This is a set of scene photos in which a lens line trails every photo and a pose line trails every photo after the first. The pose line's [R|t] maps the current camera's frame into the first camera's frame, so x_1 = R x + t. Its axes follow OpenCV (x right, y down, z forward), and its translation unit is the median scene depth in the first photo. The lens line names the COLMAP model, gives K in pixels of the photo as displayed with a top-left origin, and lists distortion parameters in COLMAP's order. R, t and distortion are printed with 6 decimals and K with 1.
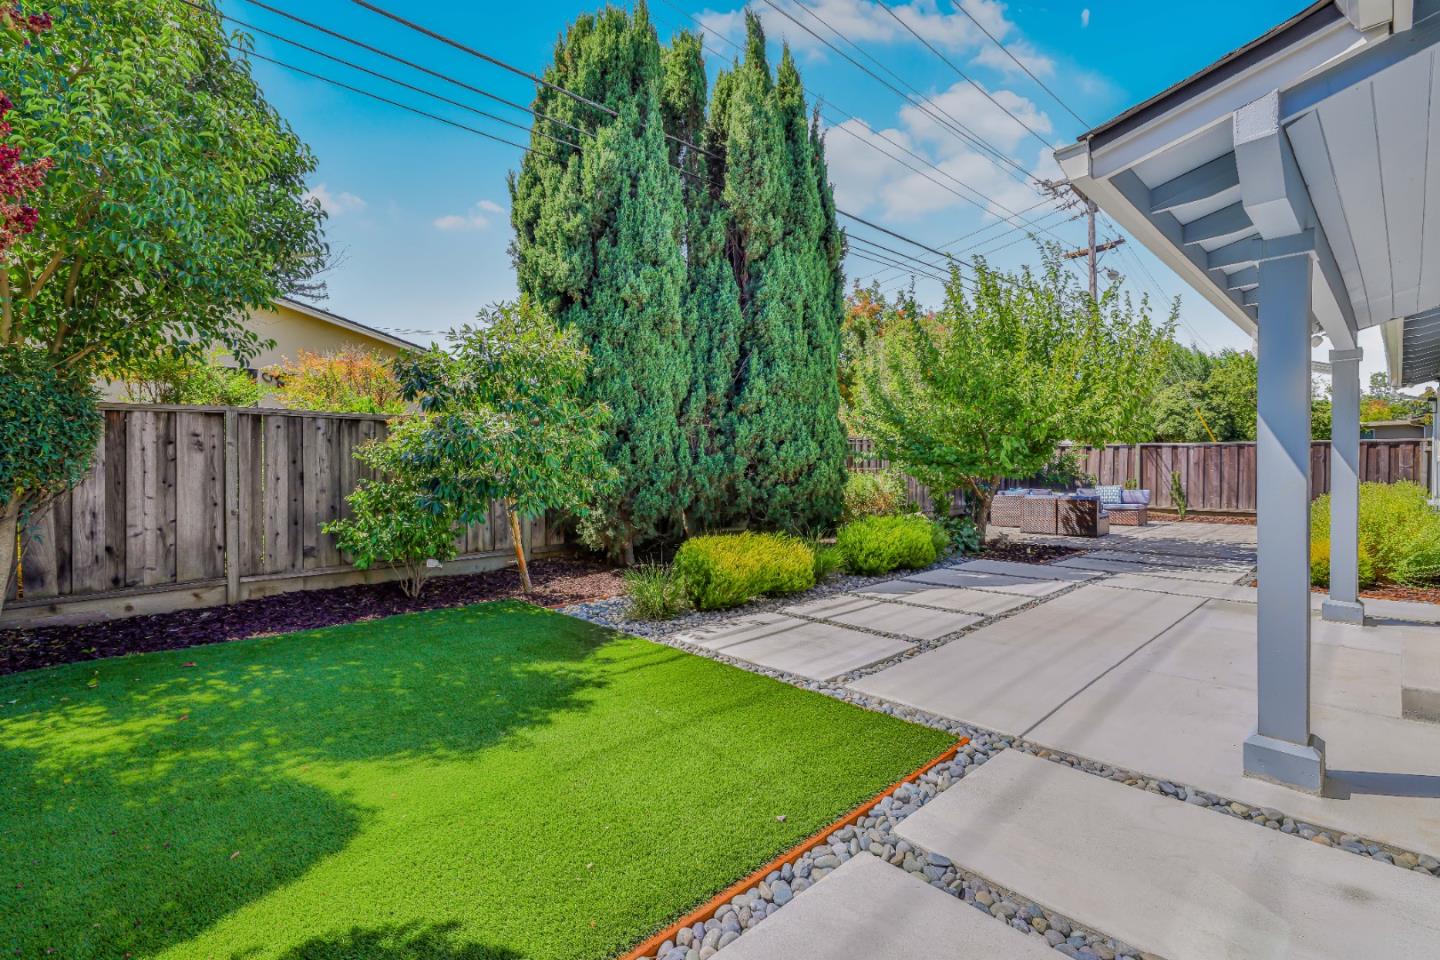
lens RADIAL K [[638.7, 0, 721.6], [0, 638.7, 472.9], [0, 0, 1]] dist [-0.002427, -0.000830]
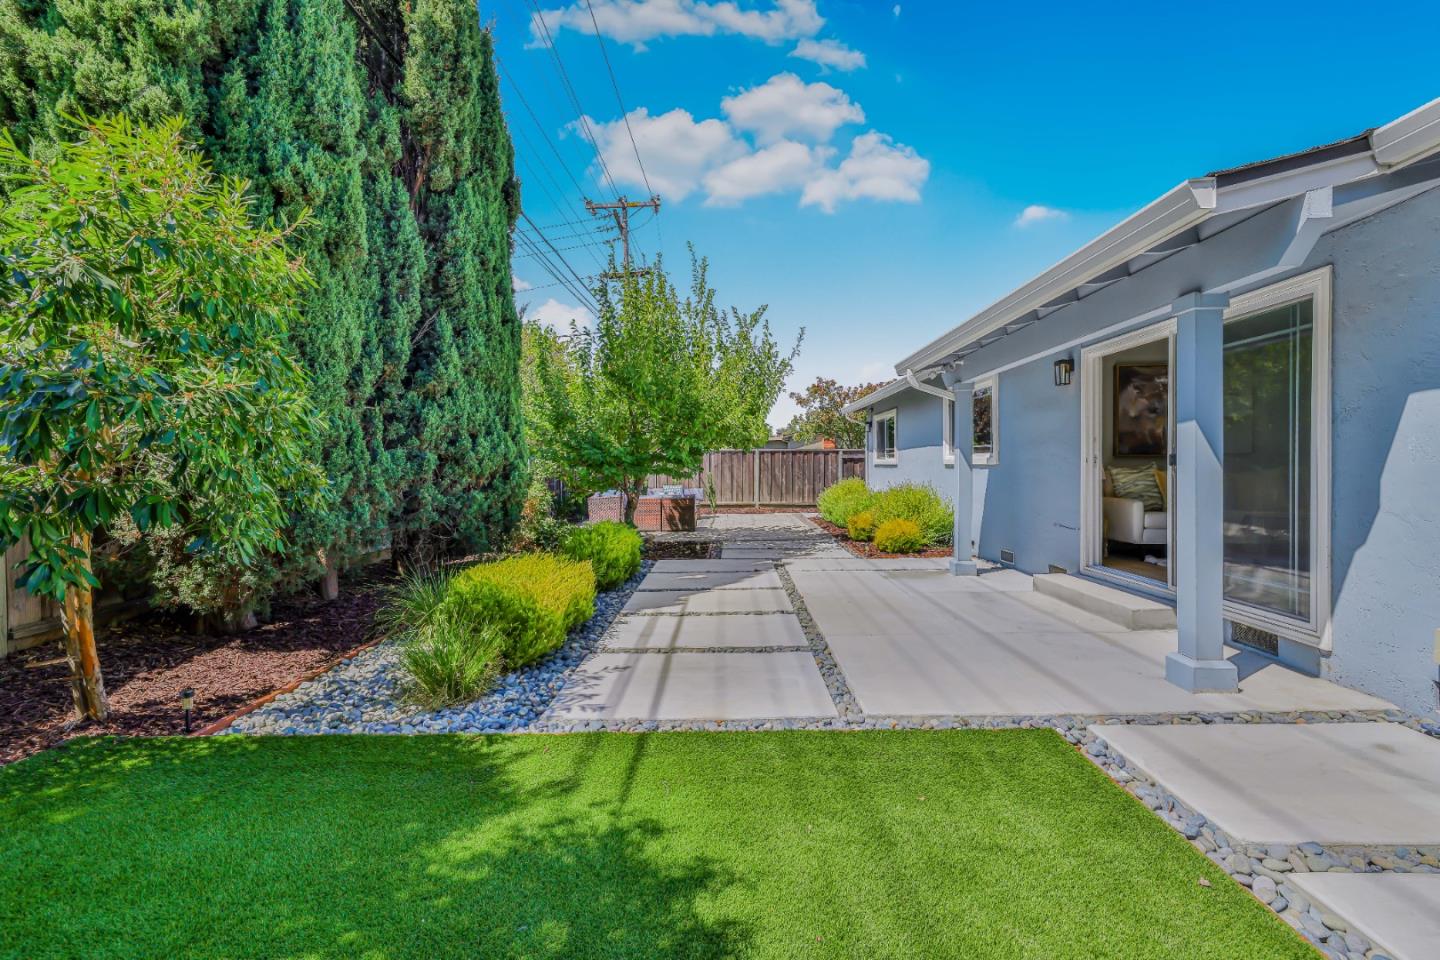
lens RADIAL K [[638.7, 0, 722.0], [0, 638.7, 474.7], [0, 0, 1]] dist [-0.002427, -0.000830]
pose [[0.696962, -0.007881, 0.717064, -0.279964], [0.010904, 0.999940, 0.000392, 0.002745], [-0.717025, 0.007545, 0.697007, 0.265800]]
